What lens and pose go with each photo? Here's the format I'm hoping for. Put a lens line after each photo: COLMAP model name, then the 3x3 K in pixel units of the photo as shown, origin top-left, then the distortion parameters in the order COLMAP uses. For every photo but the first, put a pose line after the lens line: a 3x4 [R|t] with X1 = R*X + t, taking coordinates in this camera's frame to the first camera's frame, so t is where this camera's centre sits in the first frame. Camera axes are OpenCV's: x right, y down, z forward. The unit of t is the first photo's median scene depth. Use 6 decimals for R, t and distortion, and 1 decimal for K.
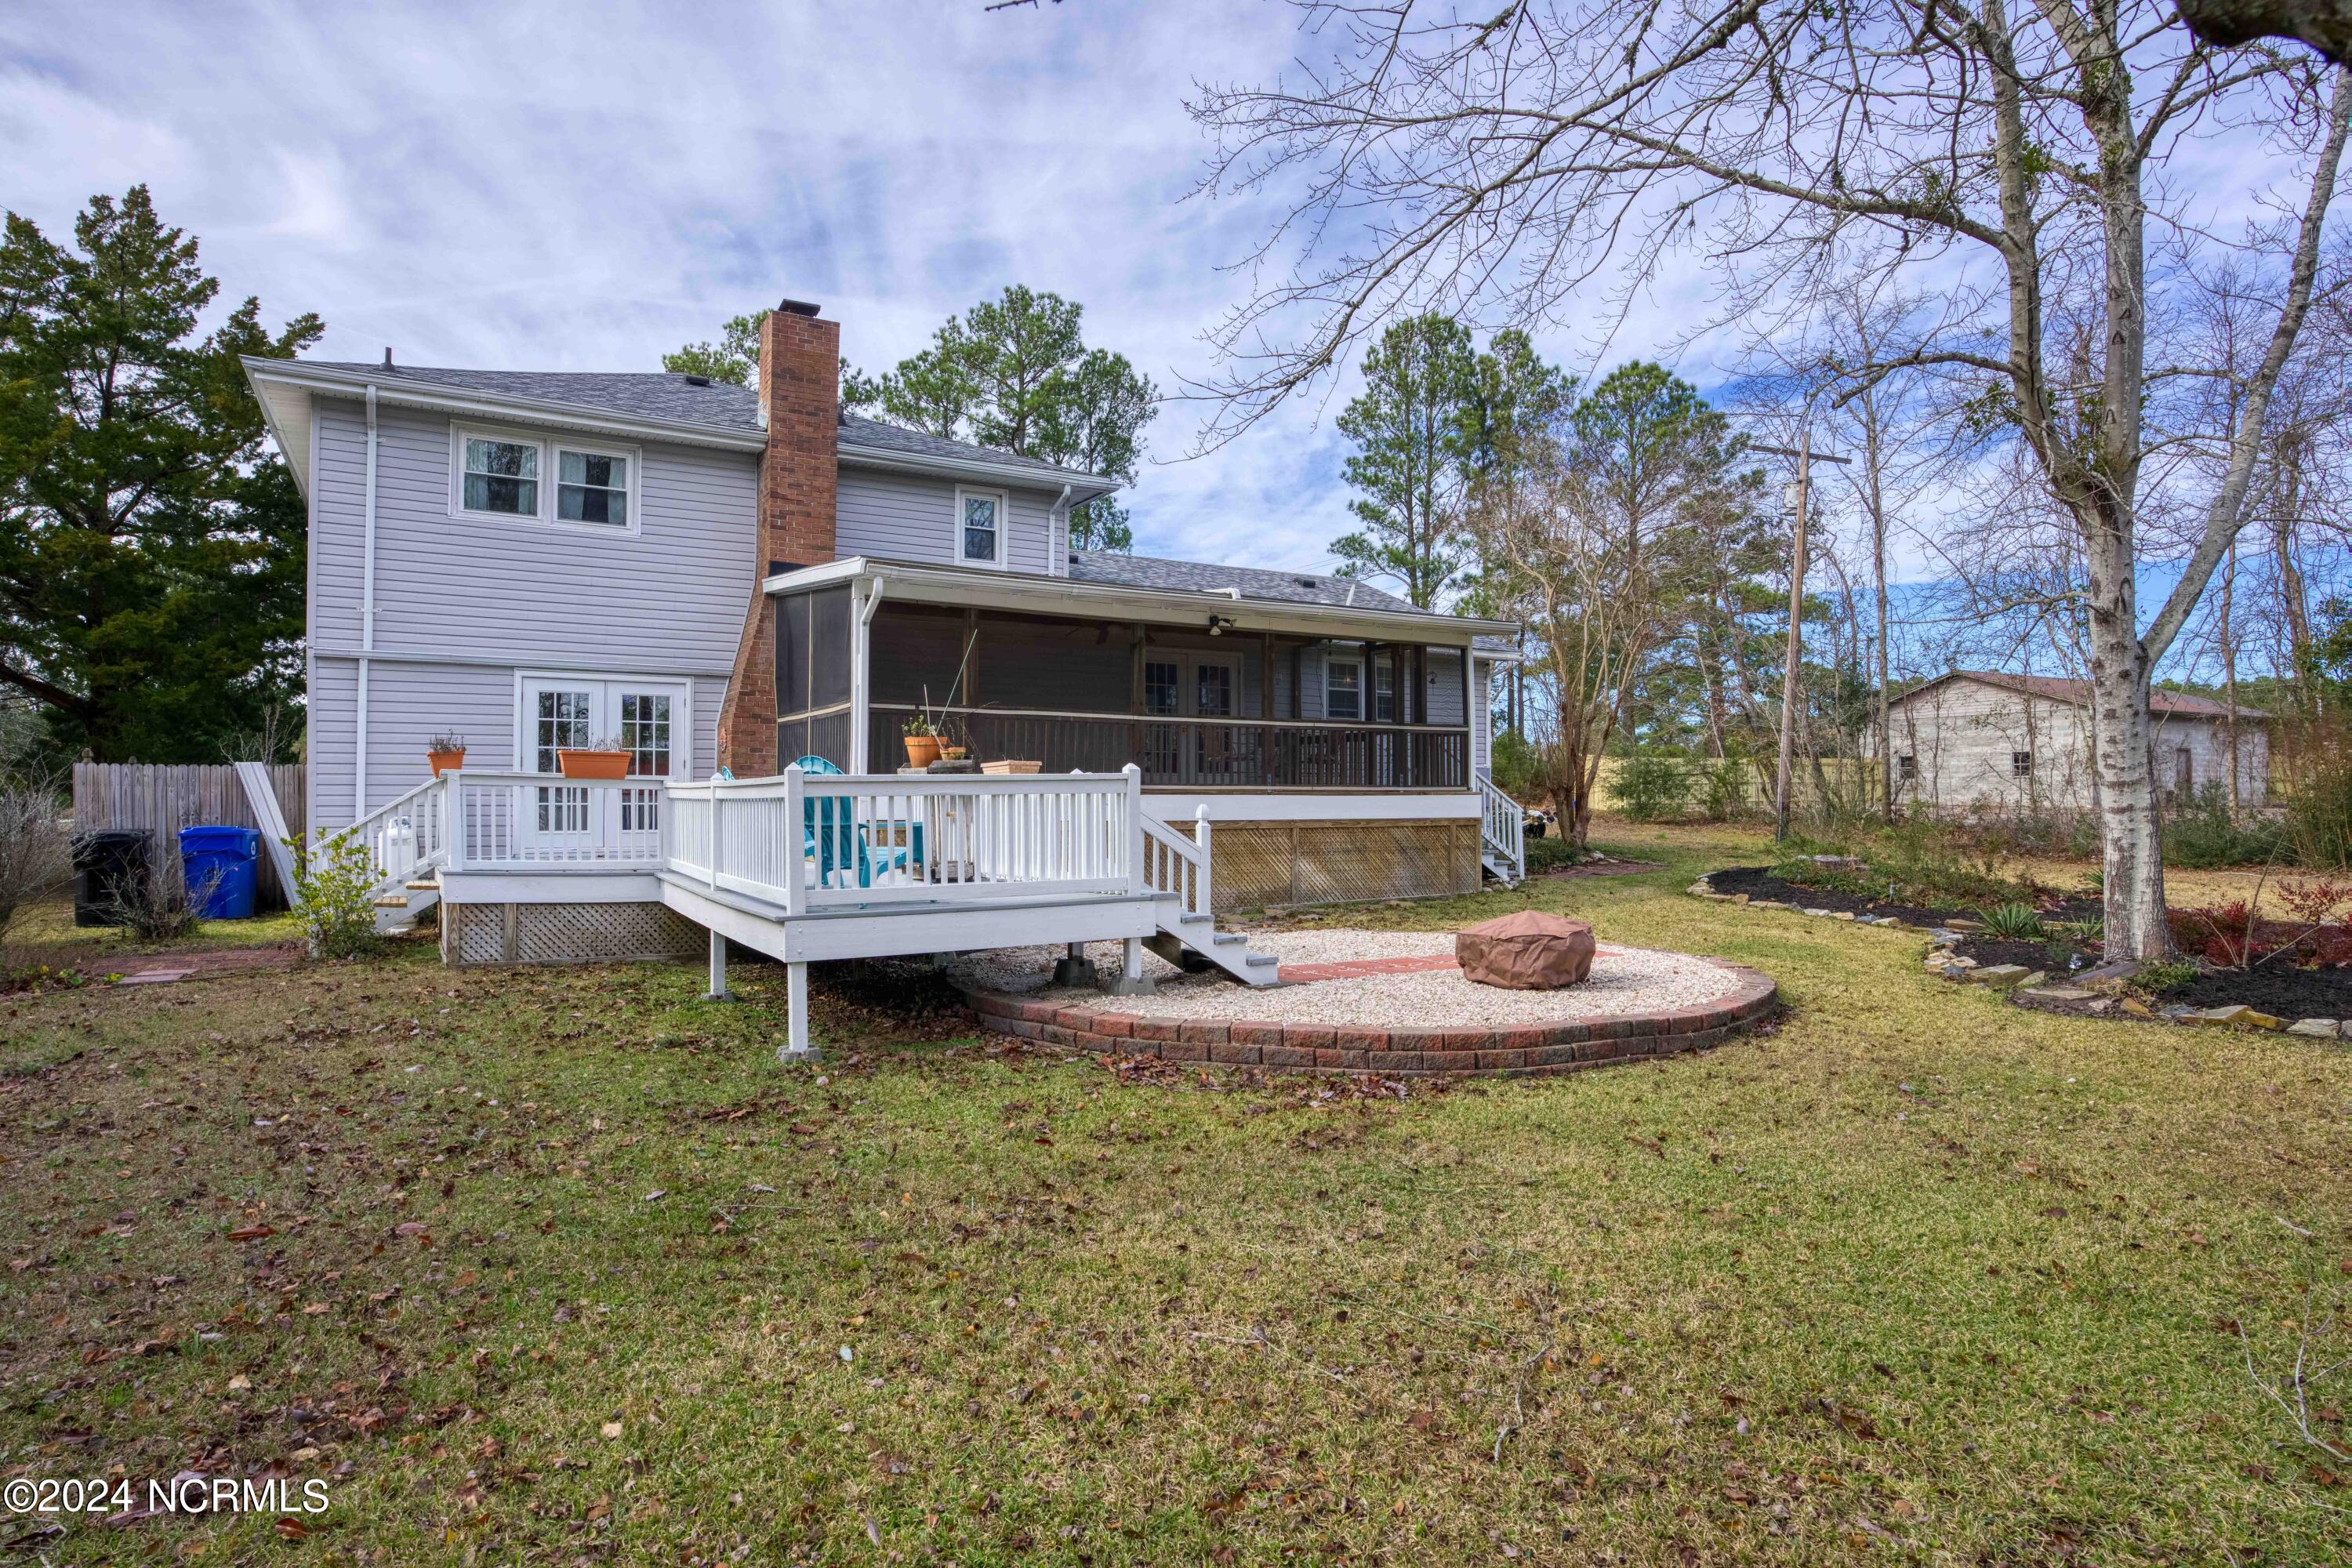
lens RADIAL K [[1296.7, 0, 1176.0], [0, 1296.7, 784.0], [0, 0, 1]] dist [-0.050129, 0.033346]
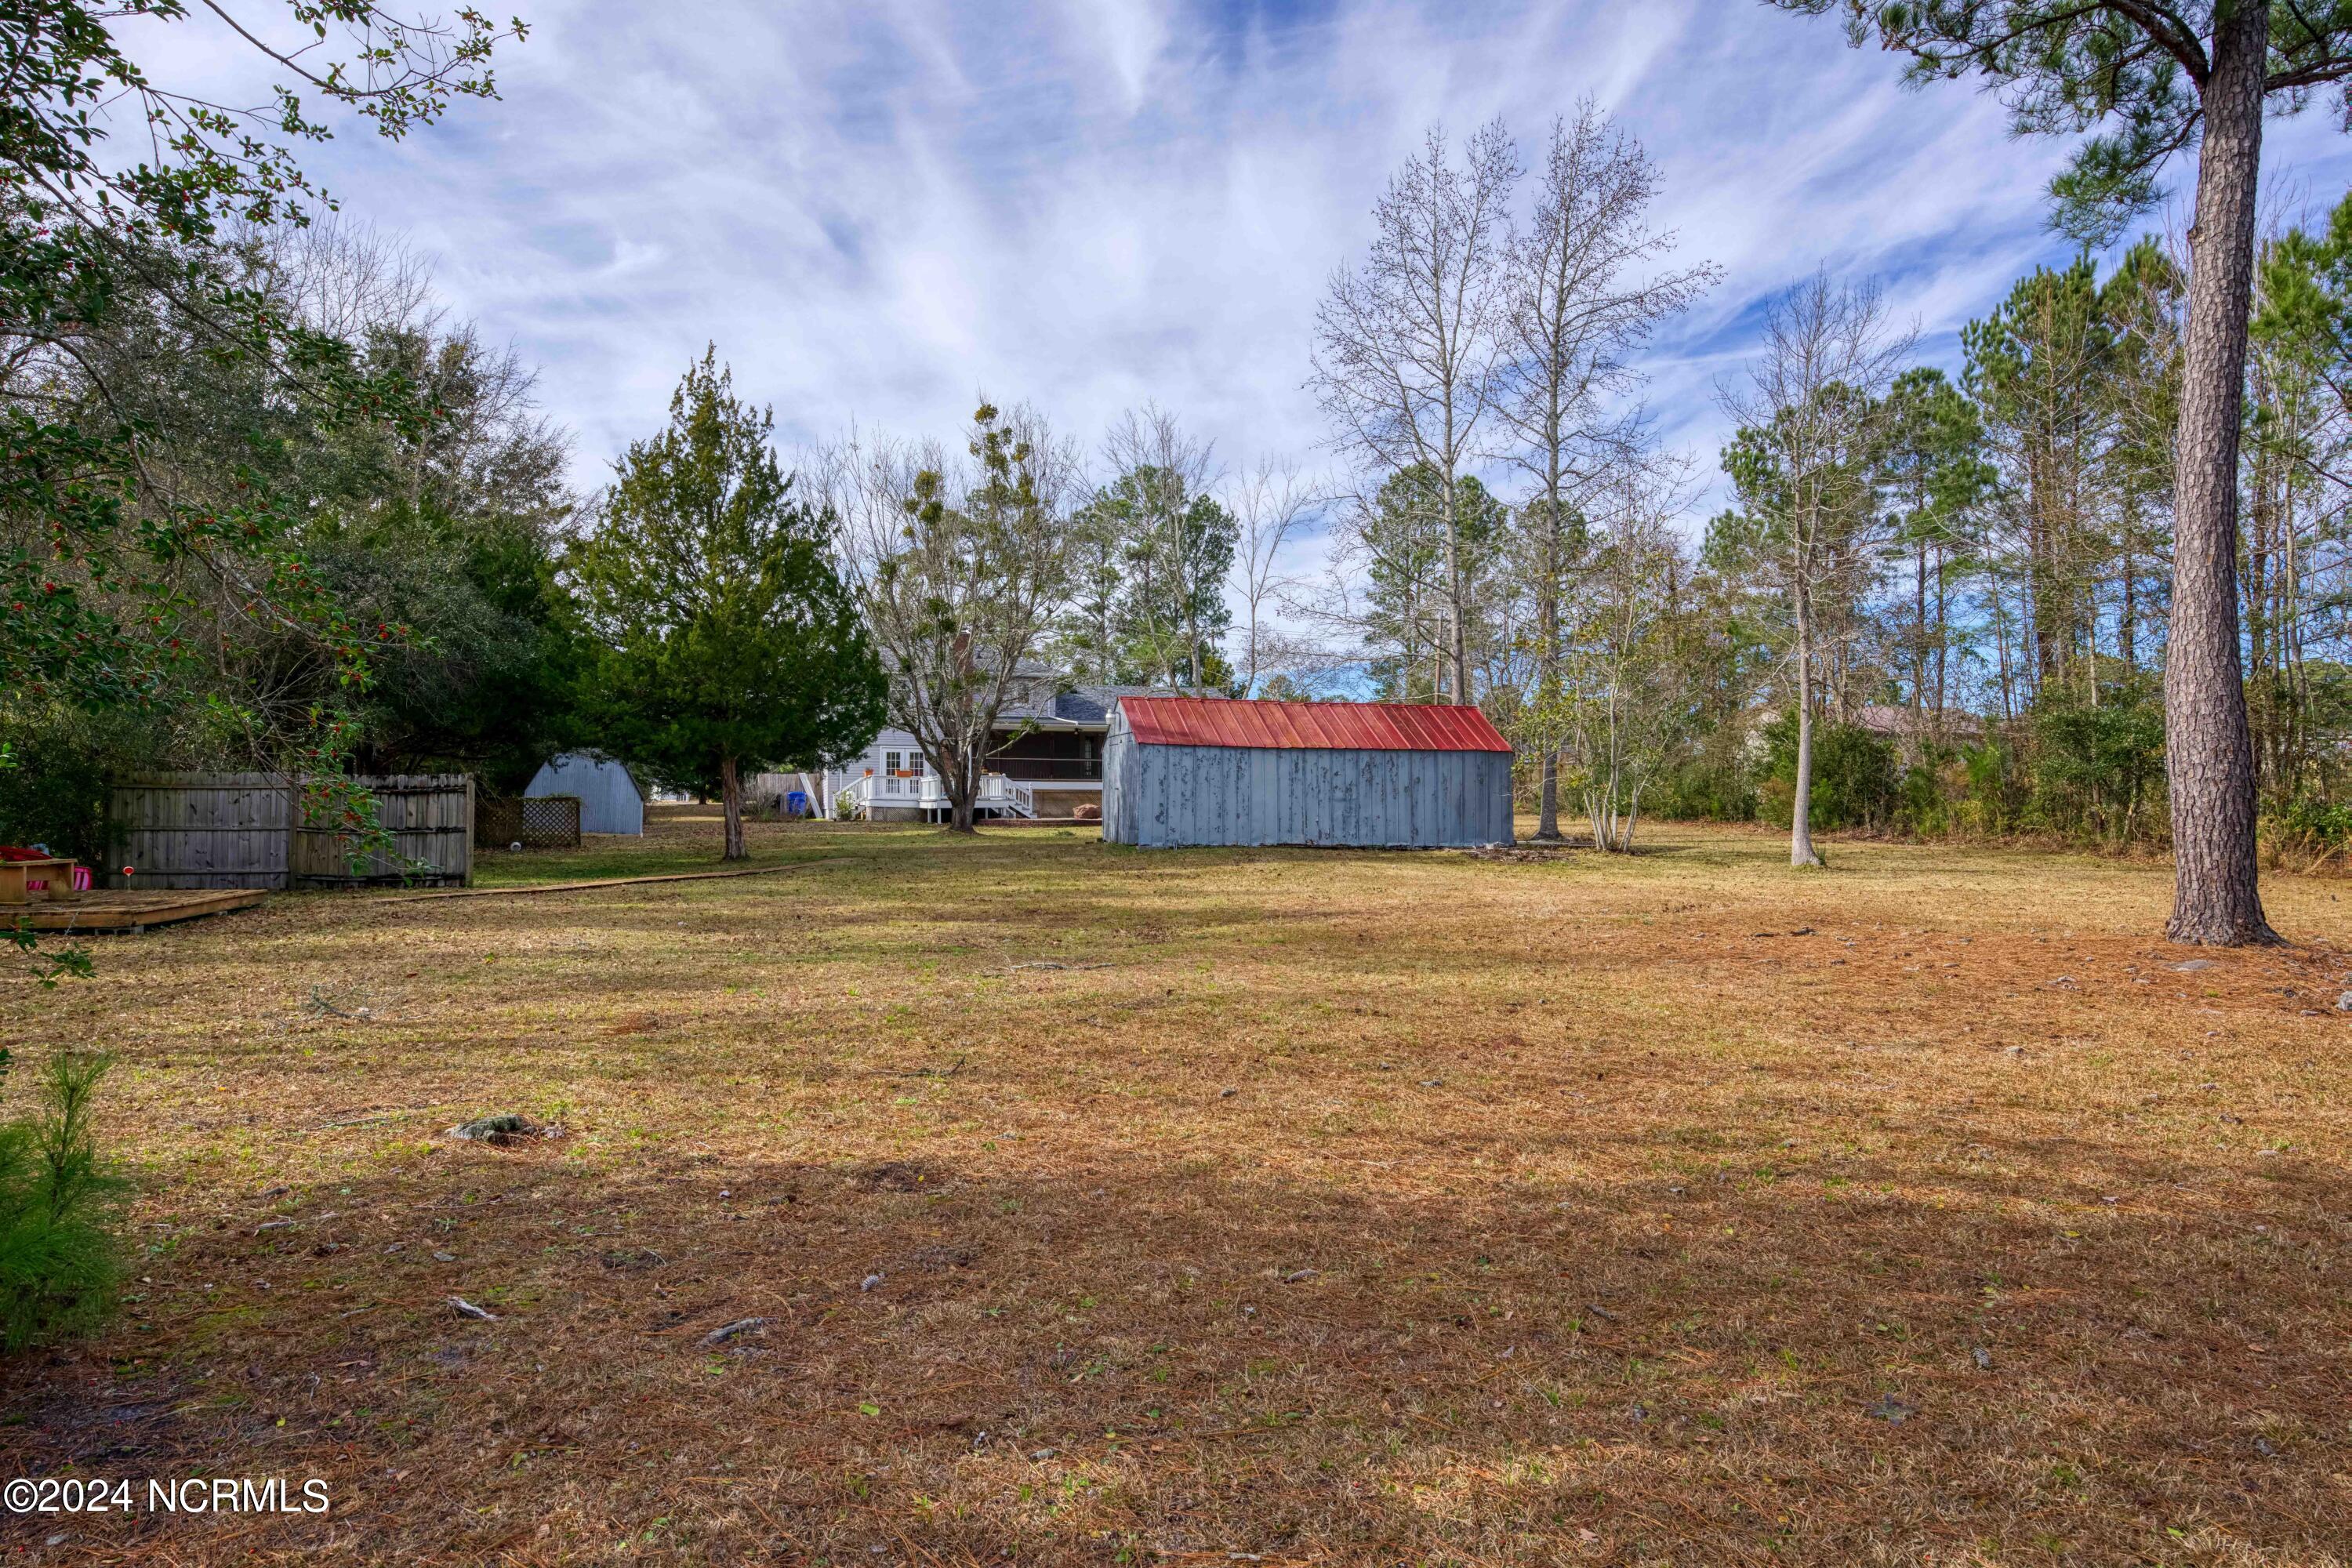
lens RADIAL K [[1528.0, 0, 1176.0], [0, 1528.0, 784.0], [0, 0, 1]] dist [-0.028898, 0.046662]
pose [[0.973338, -0.004977, -0.229320, 1.121996], [0.004038, 0.999981, -0.004561, 0.033019], [0.229338, 0.003513, 0.973340, -2.631010]]
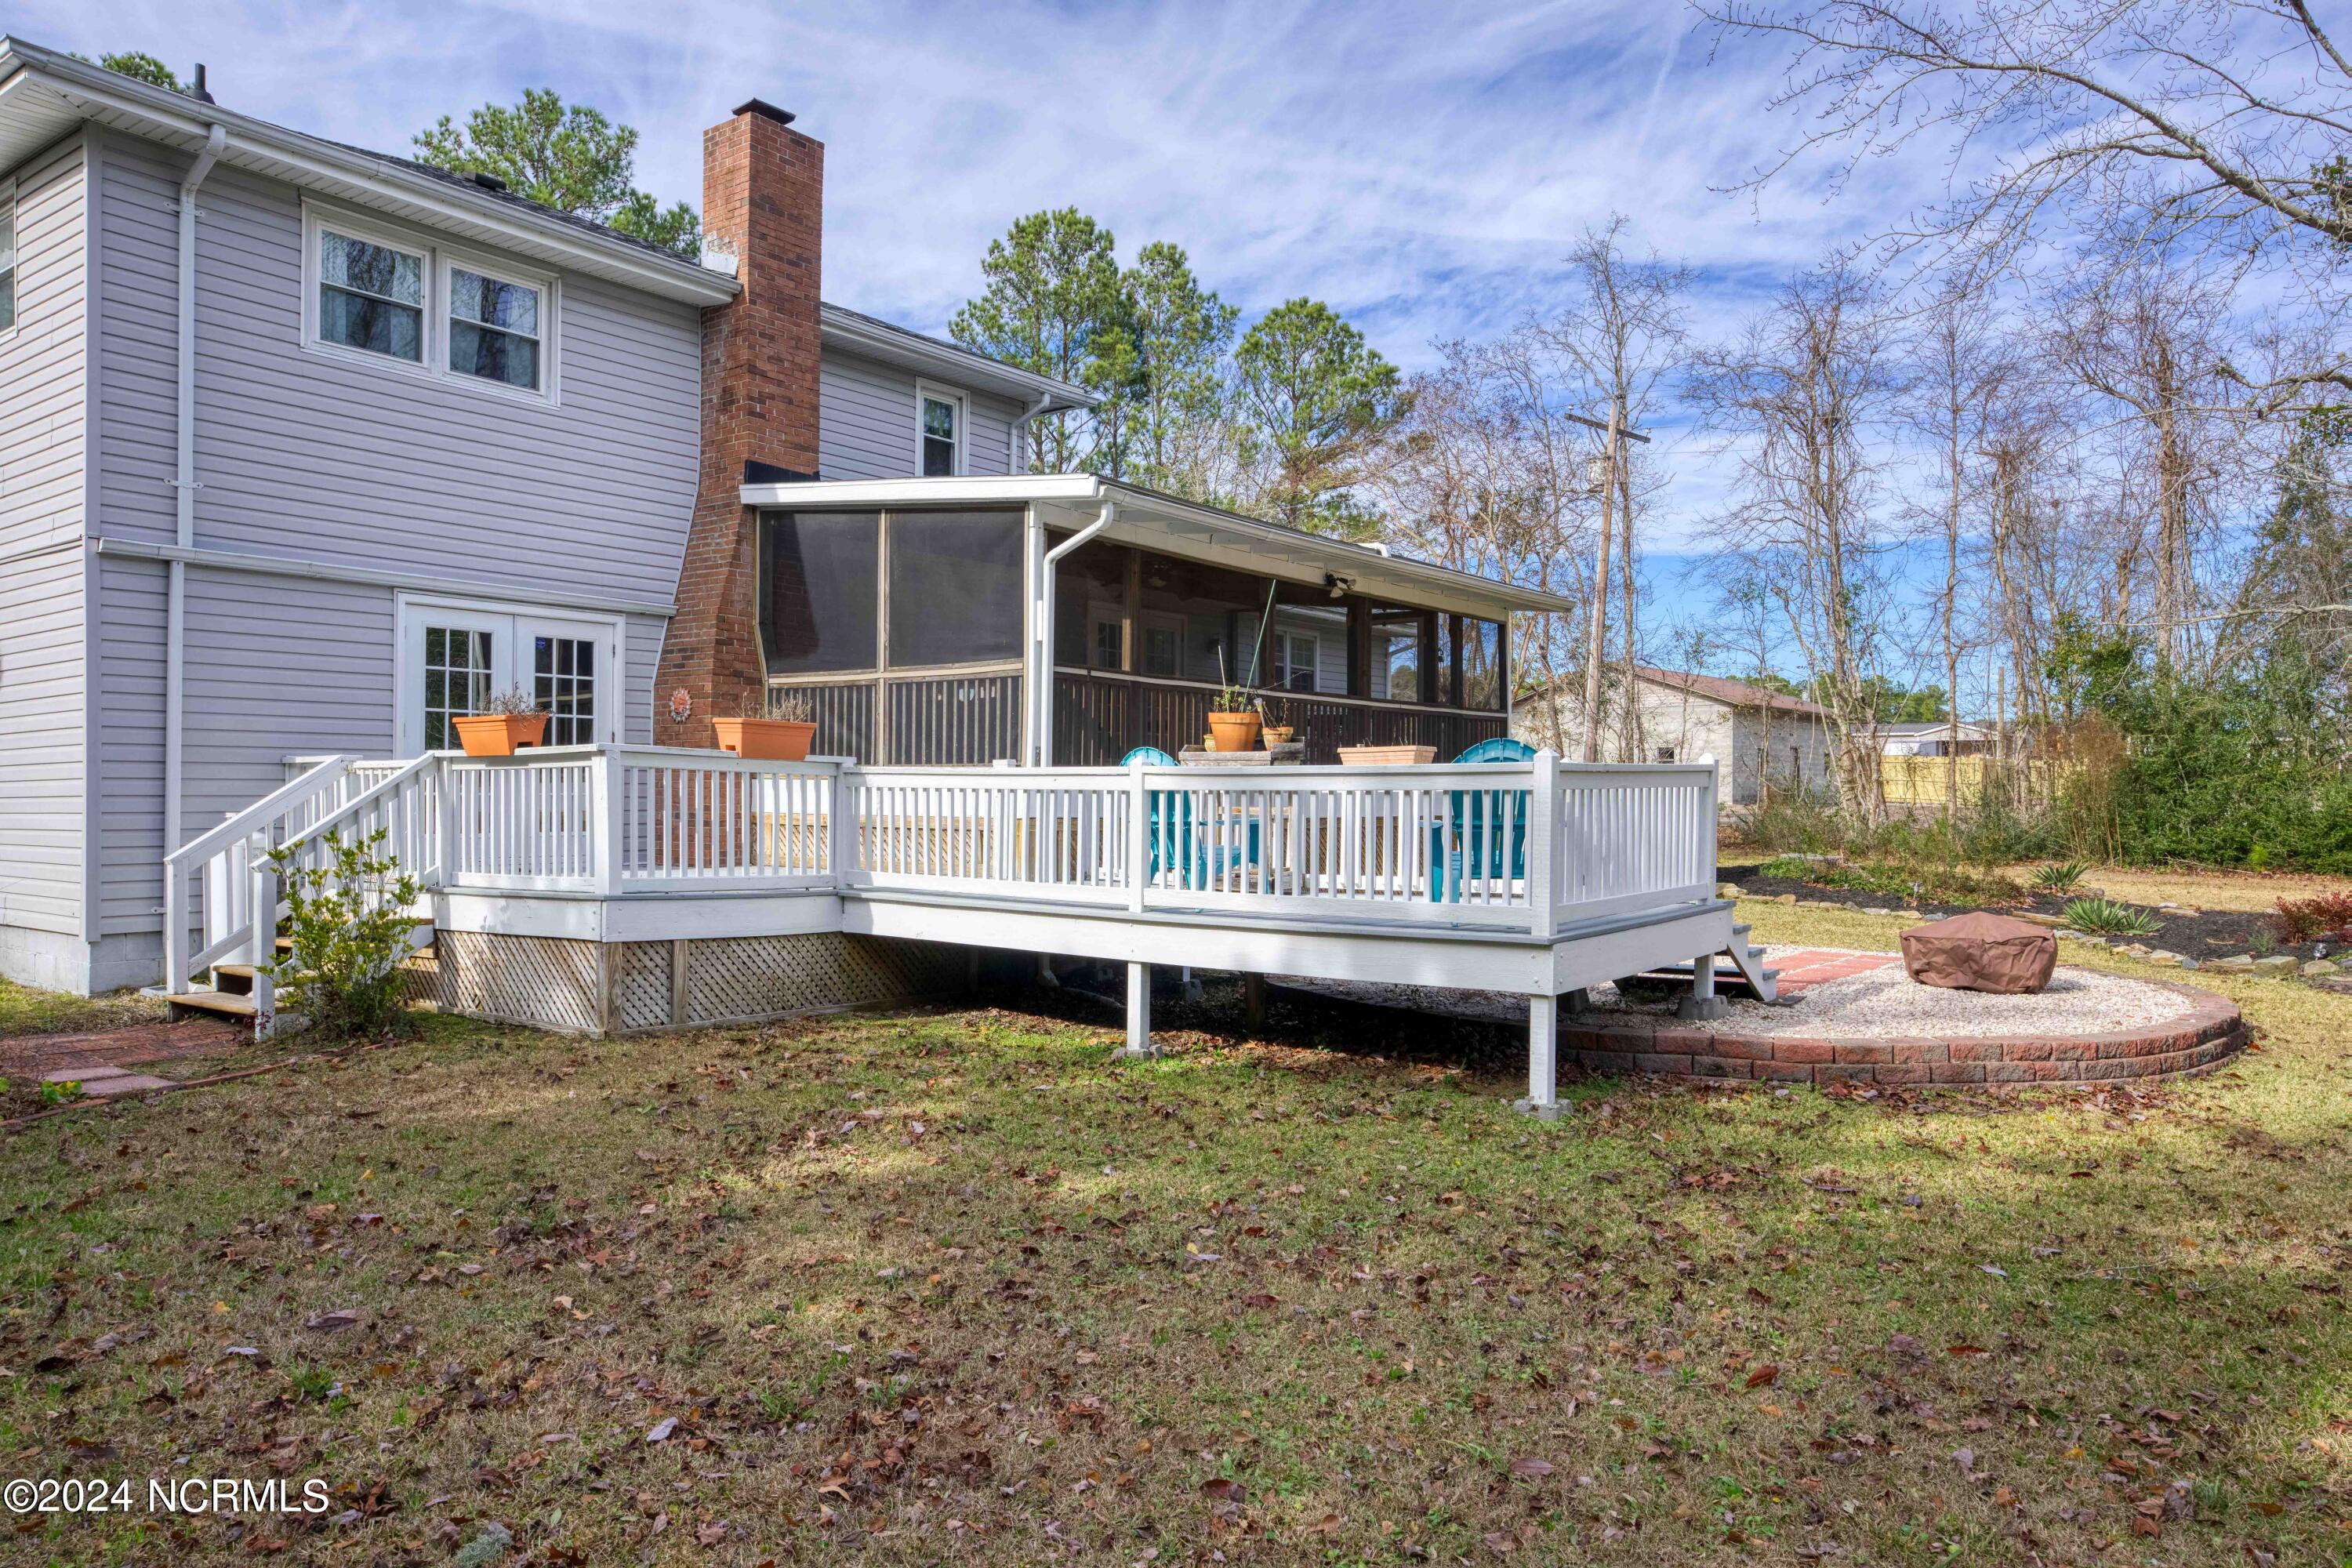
lens RADIAL K [[1567.3, 0, 1176.0], [0, 1567.3, 784.0], [0, 0, 1]] dist [0.002694, 0.003068]
pose [[0.923666, 0.006751, 0.383140, -0.428551], [-0.010085, 0.999927, 0.006694, 0.000862], [-0.383066, -0.010047, 0.923666, 0.089982]]
